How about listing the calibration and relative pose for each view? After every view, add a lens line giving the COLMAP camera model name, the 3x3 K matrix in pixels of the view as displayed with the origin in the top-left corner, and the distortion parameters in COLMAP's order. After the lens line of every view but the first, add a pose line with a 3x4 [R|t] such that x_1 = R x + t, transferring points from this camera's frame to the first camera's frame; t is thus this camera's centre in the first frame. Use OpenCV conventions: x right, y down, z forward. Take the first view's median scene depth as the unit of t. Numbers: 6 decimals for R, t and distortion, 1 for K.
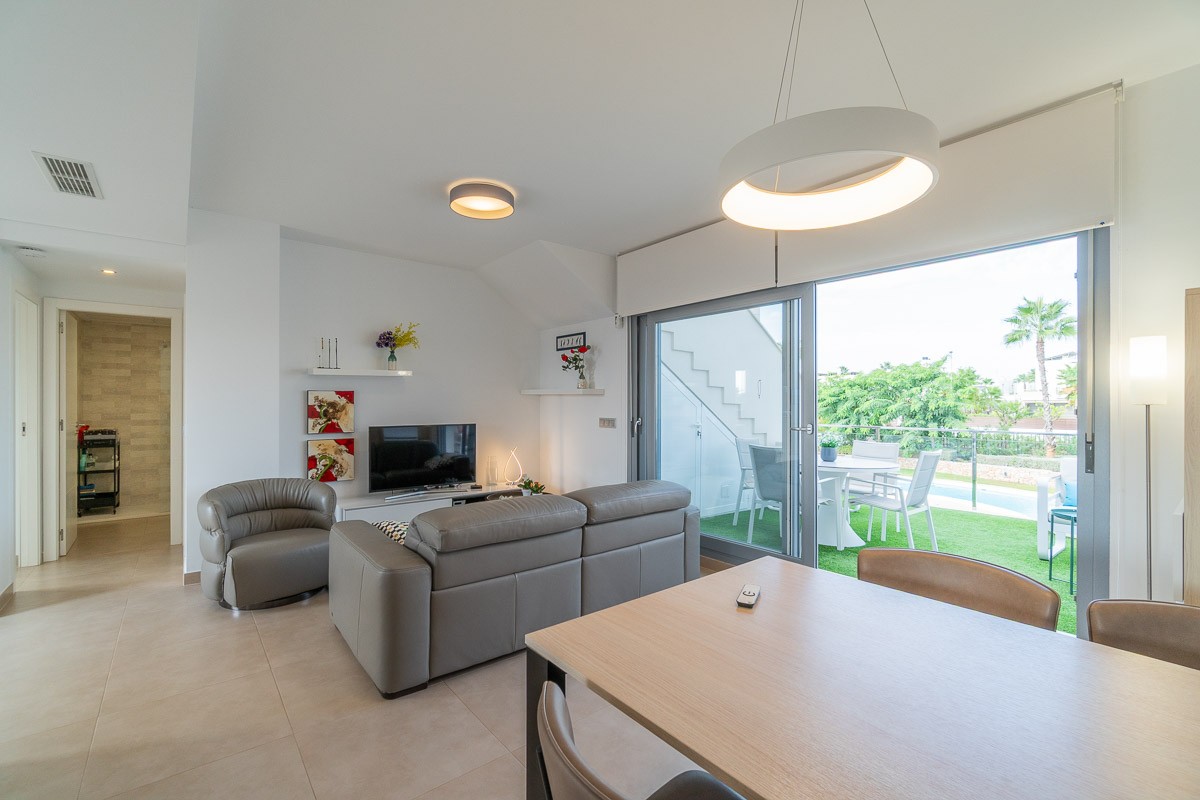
lens RADIAL K [[517.1, 0, 583.6], [0, 517.1, 401.5], [0, 0, 1]] dist [-0.001177, -0.000093]
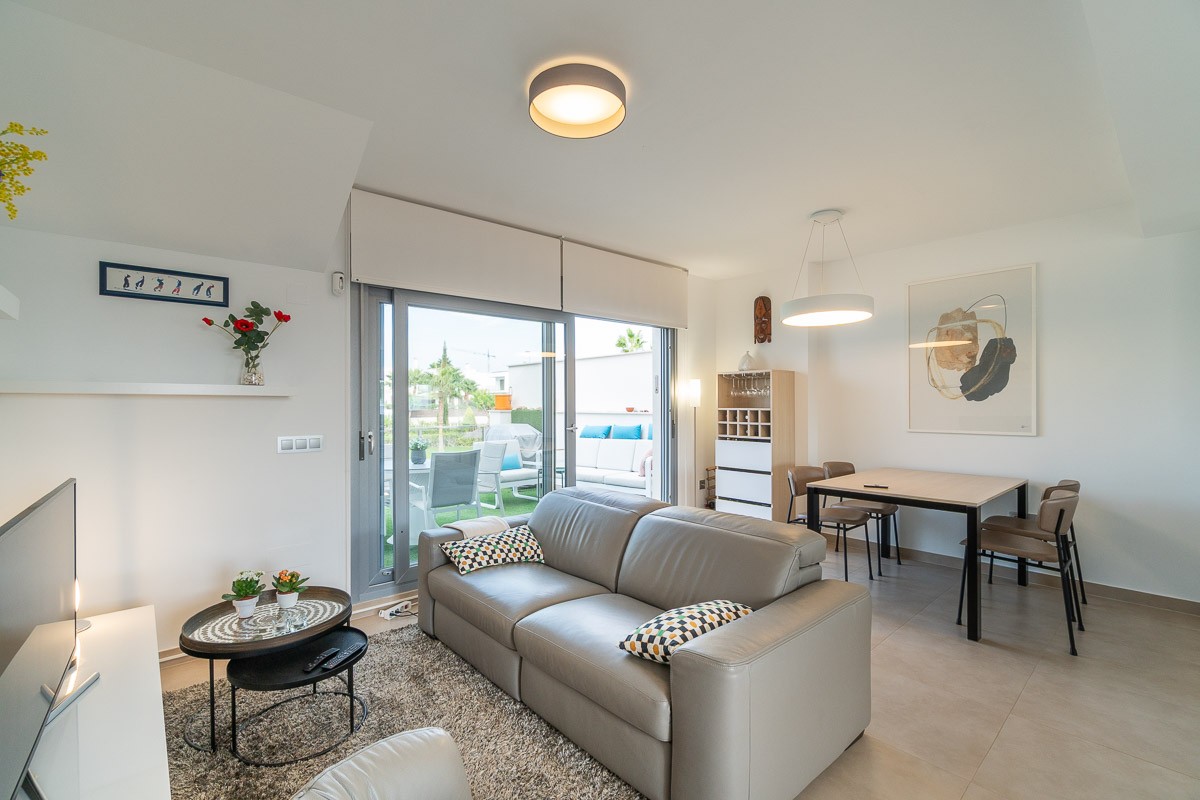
lens RADIAL K [[525.2, 0, 587.3], [0, 525.2, 402.2], [0, 0, 1]] dist [-0.003600, -0.000411]
pose [[-0.051023, 0.001280, 0.998697, -0.635675], [0.001019, 0.999999, -0.001229, -0.006635], [-0.998697, 0.000955, -0.051024, 0.755051]]
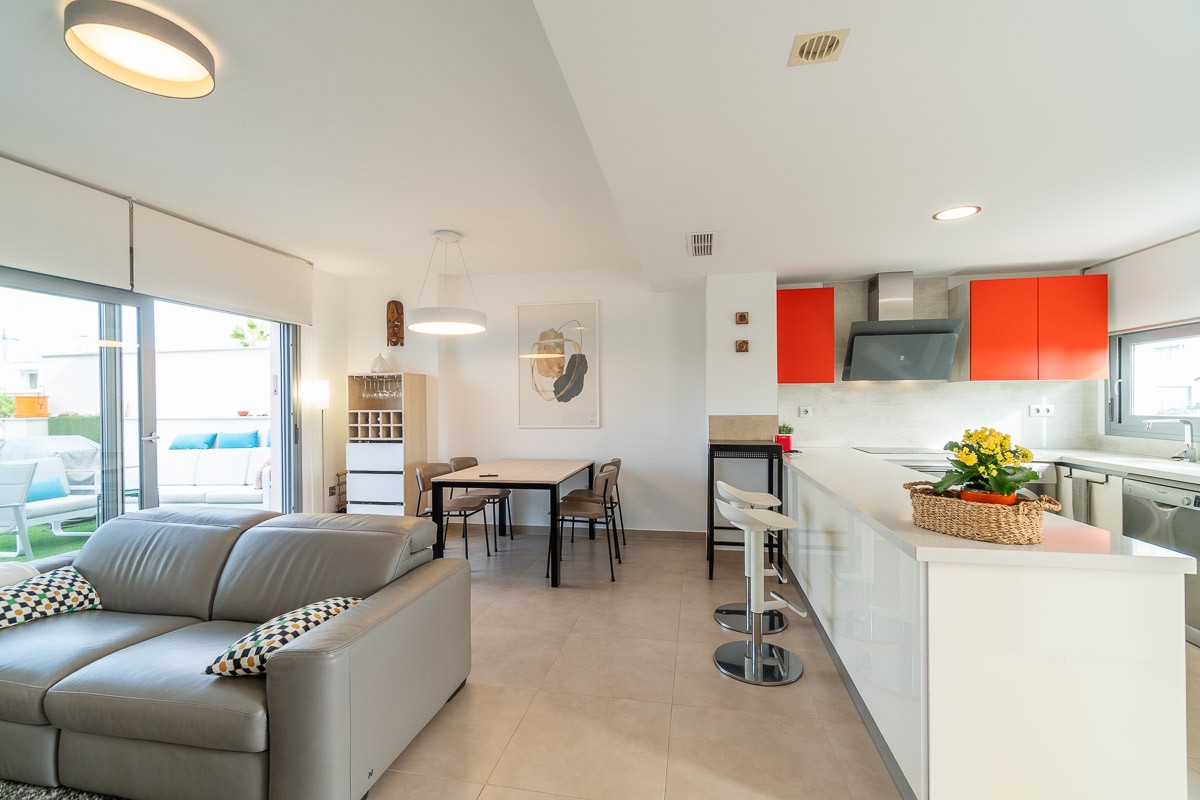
lens RADIAL K [[523.6, 0, 601.0], [0, 523.6, 405.2], [0, 0, 1]] dist [-0.009701, -0.000214]
pose [[-0.660519, 0.001805, 0.750807, -0.690016], [0.007215, 0.999966, 0.003943, -0.006439], [-0.750774, 0.008022, -0.660510, 0.741337]]
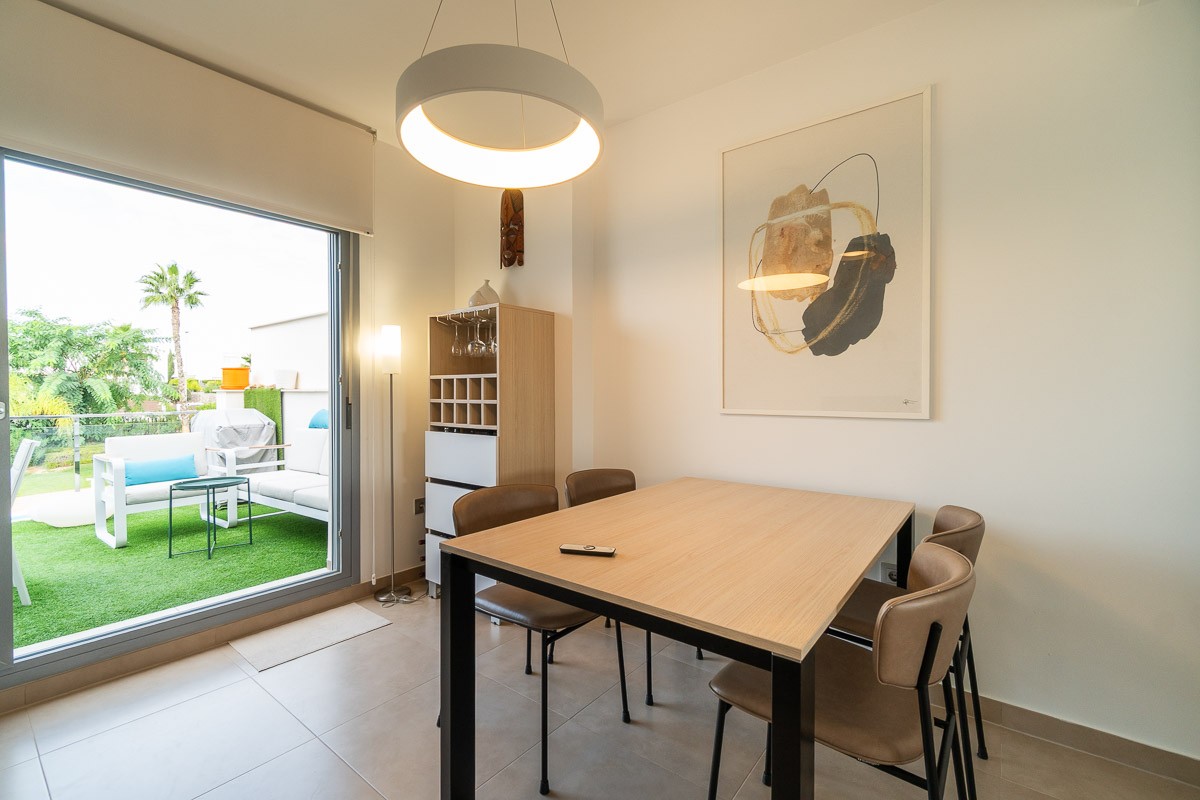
lens RADIAL K [[517.4, 0, 592.9], [0, 517.4, 394.9], [0, 0, 1]] dist [-0.003145, -0.000399]
pose [[-0.231629, -0.009680, 0.972756, -0.185906], [0.000988, 0.999948, 0.010186, 0.022641], [-0.972804, 0.003321, -0.231607, 0.364506]]
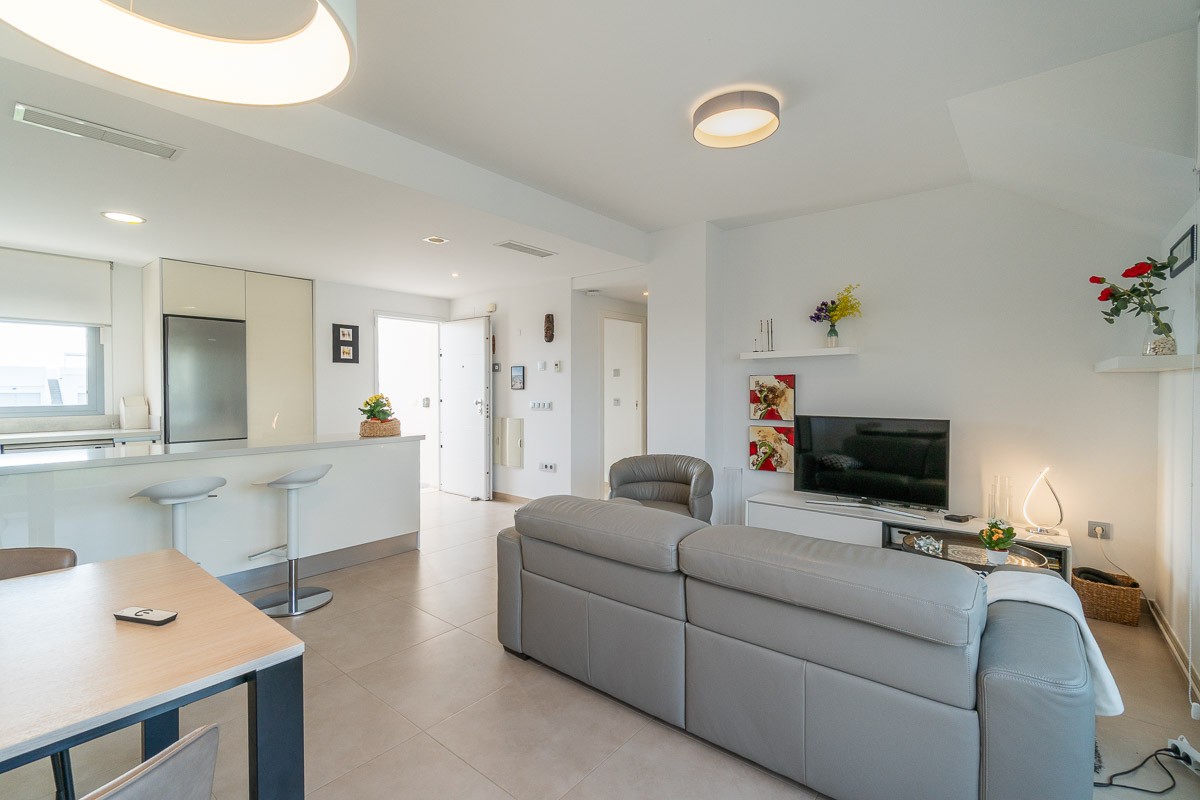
lens RADIAL K [[530.2, 0, 588.4], [0, 530.2, 394.4], [0, 0, 1]] dist [-0.002154, 0.000020]
pose [[0.206850, 0.009302, -0.978328, 0.385806], [-0.000138, 0.999955, 0.009479, 0.005327], [0.978373, -0.001826, 0.206842, 0.465235]]
